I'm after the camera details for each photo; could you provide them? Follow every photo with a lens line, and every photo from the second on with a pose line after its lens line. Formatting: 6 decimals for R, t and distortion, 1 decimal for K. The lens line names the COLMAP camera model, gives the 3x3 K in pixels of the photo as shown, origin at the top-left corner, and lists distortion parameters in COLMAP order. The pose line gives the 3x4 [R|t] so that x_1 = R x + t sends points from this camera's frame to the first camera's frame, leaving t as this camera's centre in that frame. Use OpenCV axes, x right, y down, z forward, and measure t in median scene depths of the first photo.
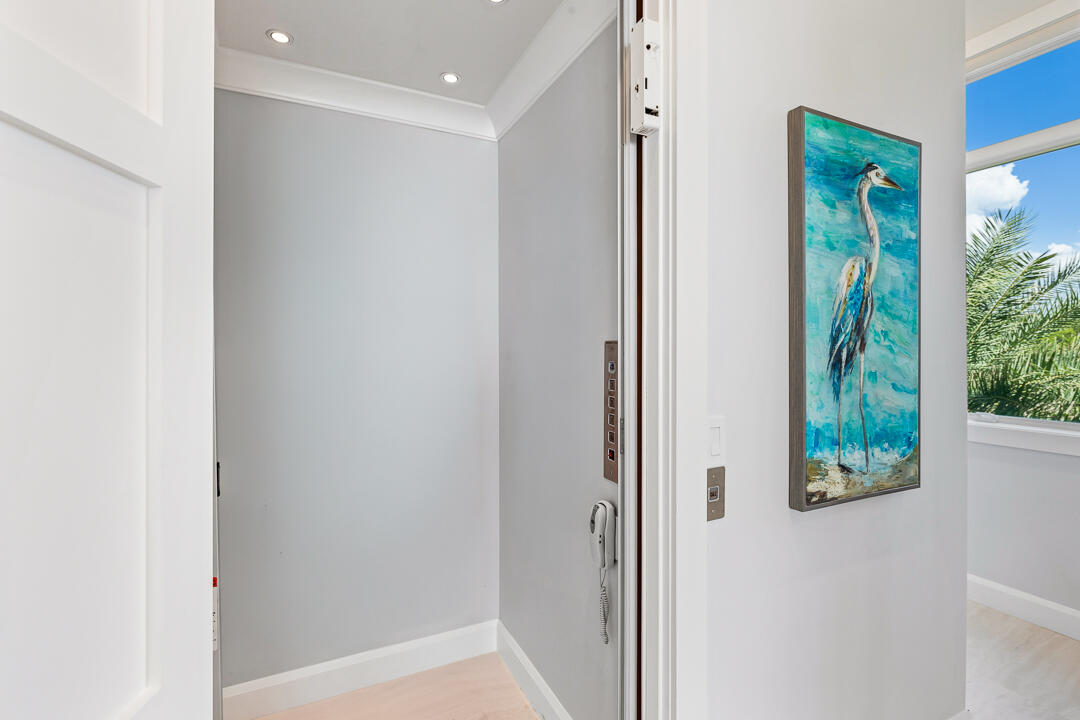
lens RADIAL K [[488.9, 0, 540.8], [0, 488.9, 351.6], [0, 0, 1]] dist [0.010027, -0.000246]
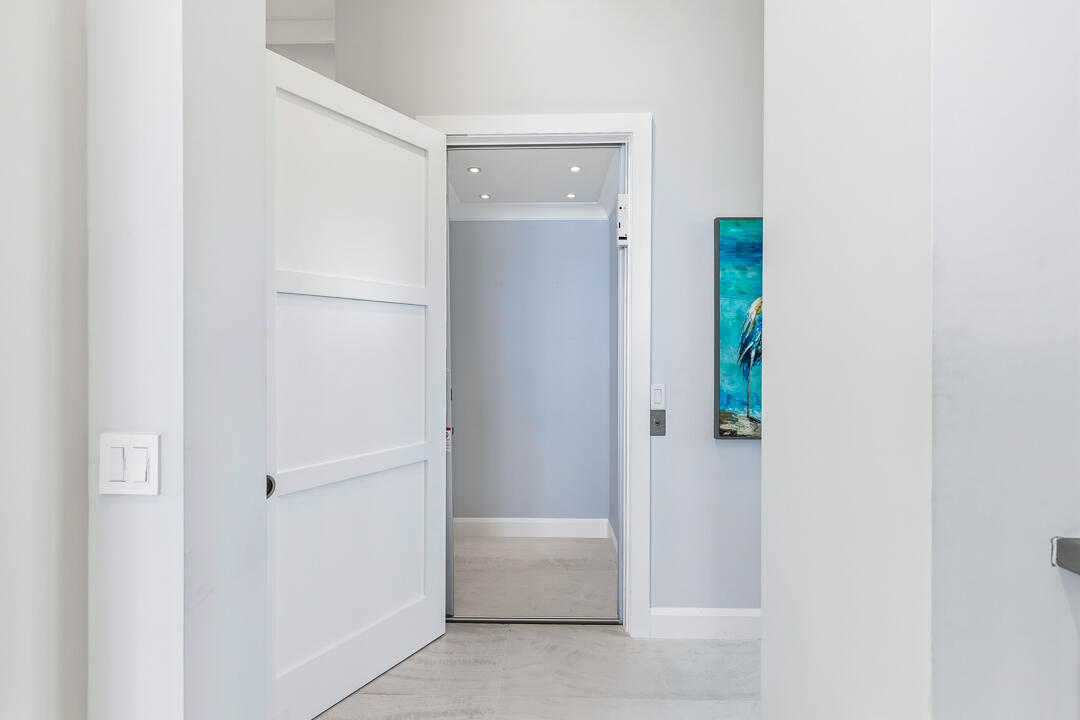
lens RADIAL K [[488.9, 0, 538.3], [0, 488.9, 357.3], [0, 0, 1]] dist [0.010027, -0.000246]
pose [[0.894980, 0.007901, -0.446037, 0.727966], [-0.004323, 0.999950, 0.009038, 0.006190], [0.446086, -0.006160, 0.894969, -0.906411]]
